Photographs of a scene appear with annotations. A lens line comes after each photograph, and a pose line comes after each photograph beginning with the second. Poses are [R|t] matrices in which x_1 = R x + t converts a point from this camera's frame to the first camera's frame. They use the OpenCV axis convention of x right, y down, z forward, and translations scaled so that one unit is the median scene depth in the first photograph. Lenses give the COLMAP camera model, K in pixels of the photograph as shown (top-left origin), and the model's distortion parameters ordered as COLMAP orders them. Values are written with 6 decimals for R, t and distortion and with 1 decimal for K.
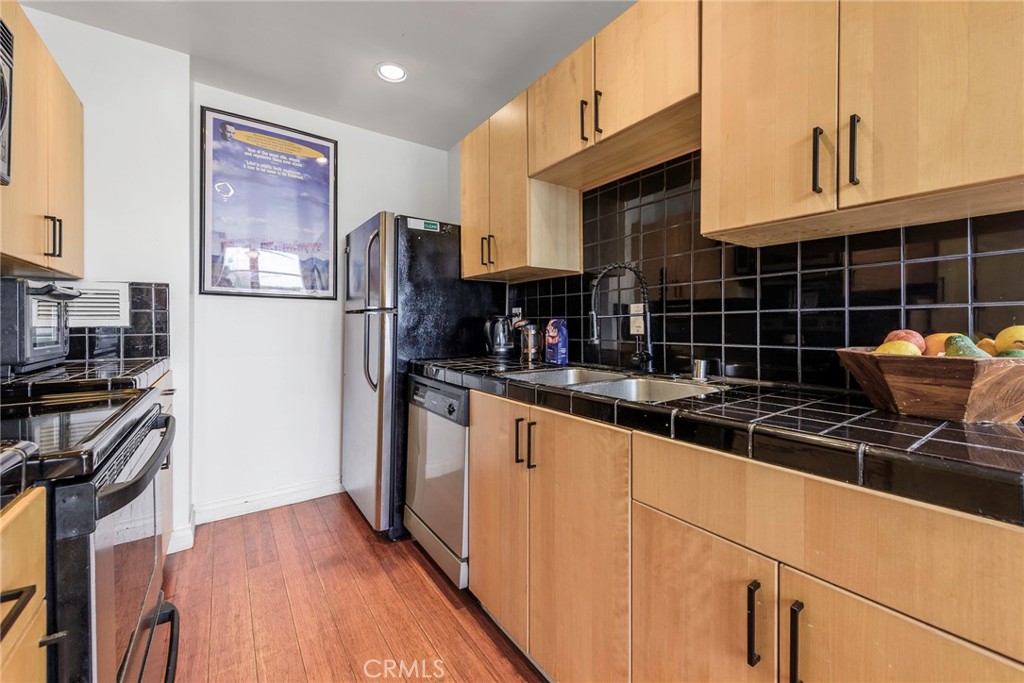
lens RADIAL K [[406.7, 0, 509.6], [0, 406.7, 325.0], [0, 0, 1]] dist [0.000601, -0.000034]
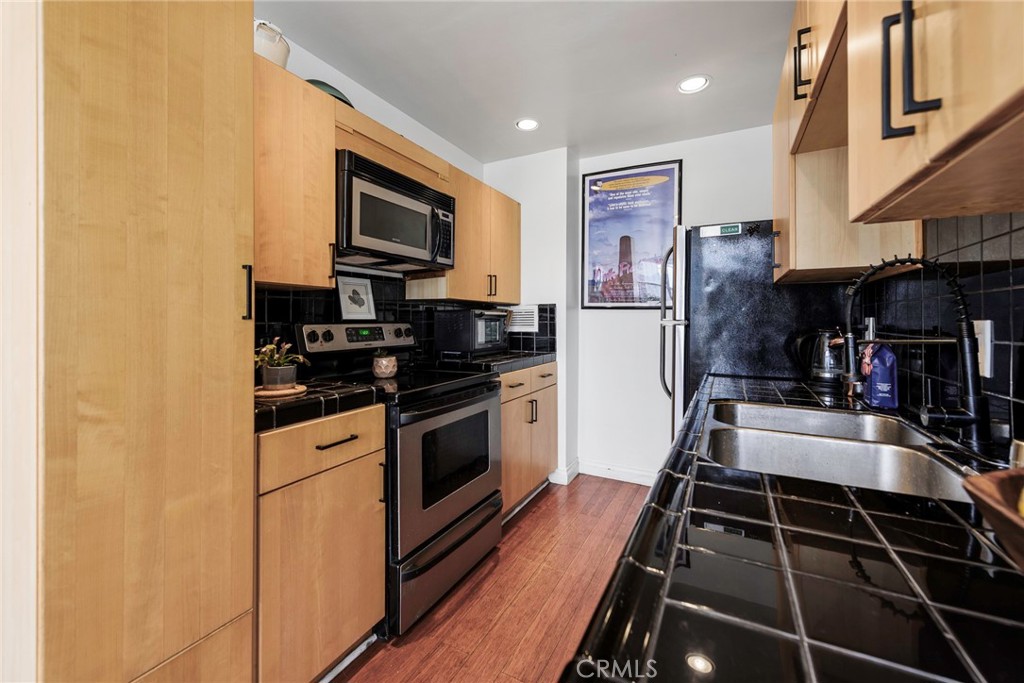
lens RADIAL K [[409.9, 0, 505.6], [0, 409.9, 317.9], [0, 0, 1]] dist [0.003282, 0.000151]
pose [[0.448359, -0.000880, -0.893853, 0.399602], [-0.006073, 0.999973, -0.004032, -0.038040], [0.893833, 0.007236, 0.448342, 0.136232]]
